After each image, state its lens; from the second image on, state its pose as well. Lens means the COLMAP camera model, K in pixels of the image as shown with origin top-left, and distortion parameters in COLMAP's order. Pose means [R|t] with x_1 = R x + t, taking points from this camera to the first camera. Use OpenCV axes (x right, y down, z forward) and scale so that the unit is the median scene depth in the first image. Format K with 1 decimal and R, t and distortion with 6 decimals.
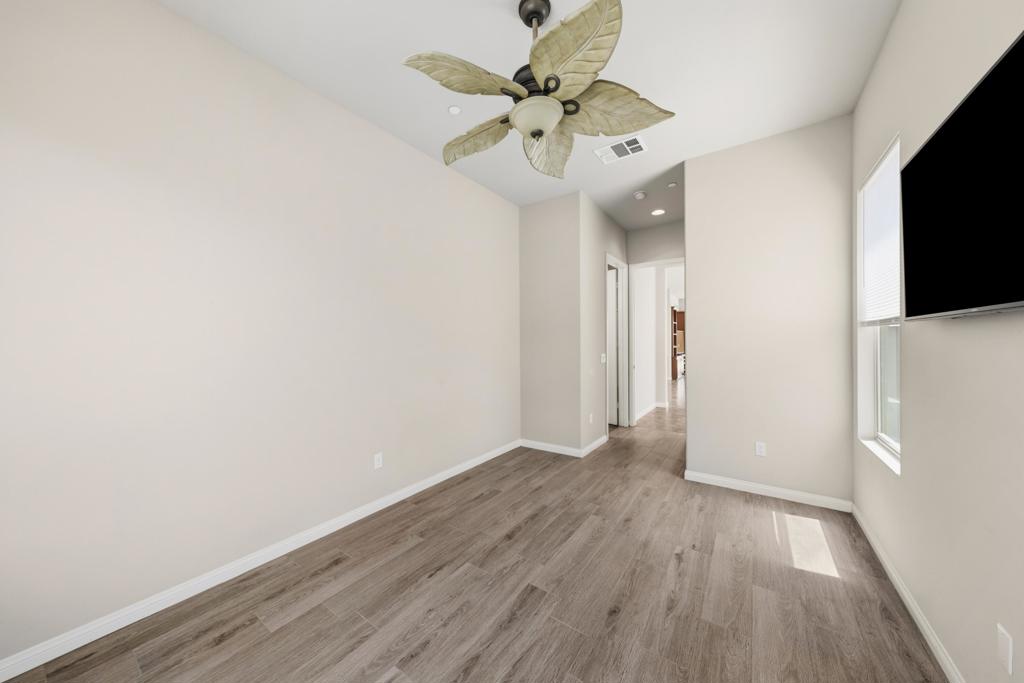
lens RADIAL K [[351.5, 0, 508.8], [0, 351.5, 348.7], [0, 0, 1]] dist [0.002760, 0.000040]
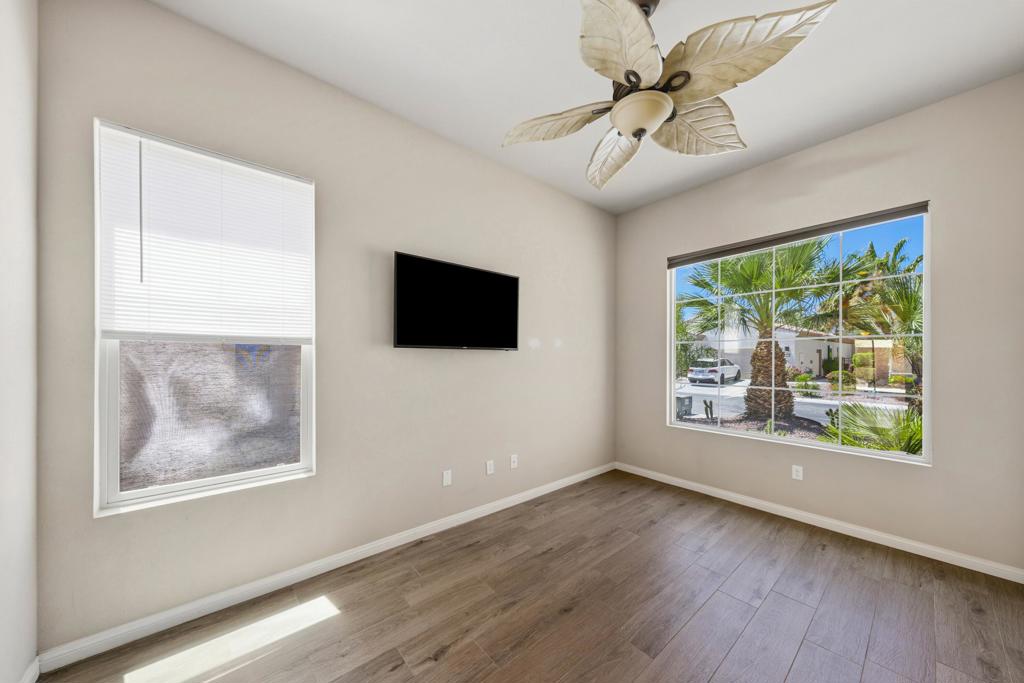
lens RADIAL K [[351.5, 0, 508.8], [0, 351.5, 348.7], [0, 0, 1]] dist [0.002760, 0.000040]
pose [[-0.967398, 0.012834, 0.252934, 0.173477], [0.009903, 0.999868, -0.012859, -0.041420], [-0.253066, -0.009935, -0.967398, 1.971790]]
